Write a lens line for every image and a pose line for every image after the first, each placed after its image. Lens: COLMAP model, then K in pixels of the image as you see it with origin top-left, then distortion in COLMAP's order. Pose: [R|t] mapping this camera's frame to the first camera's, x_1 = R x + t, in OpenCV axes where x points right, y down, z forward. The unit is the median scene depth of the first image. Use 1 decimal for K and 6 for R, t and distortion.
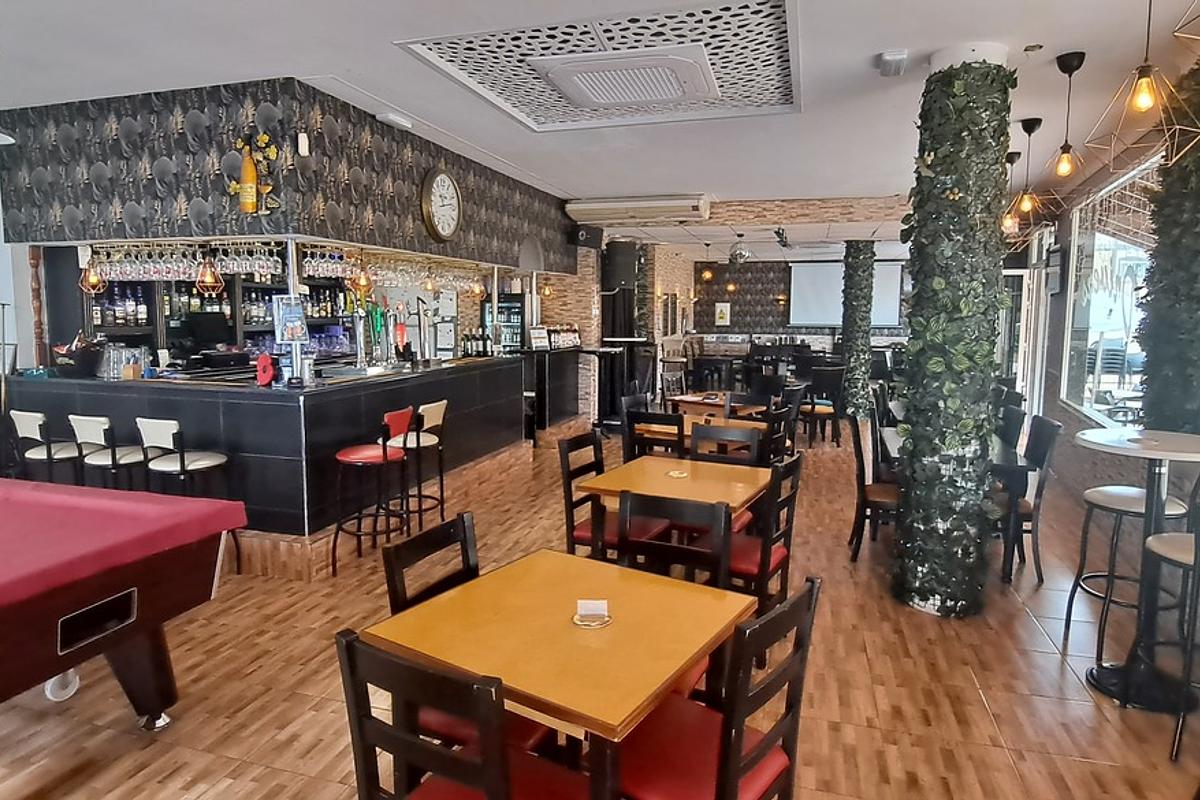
lens RADIAL K [[713.1, 0, 593.6], [0, 713.1, 382.1], [0, 0, 1]] dist [-0.010633, -0.007126]
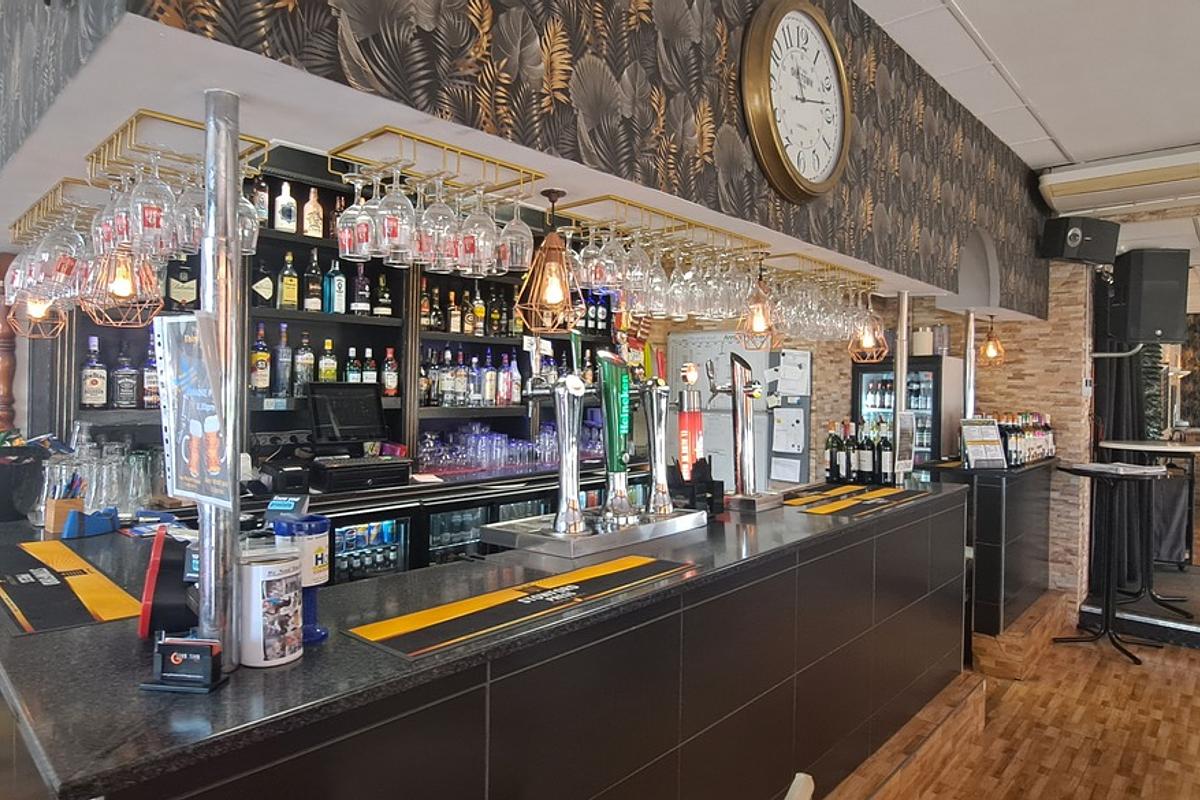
lens RADIAL K [[713.1, 0, 580.0], [0, 713.1, 382.9], [0, 0, 1]] dist [-0.010633, -0.007126]
pose [[0.887823, 0.006022, -0.460145, -0.147996], [-0.054720, 0.994202, -0.092567, -0.064071], [0.456920, 0.107362, 0.883005, 0.660021]]
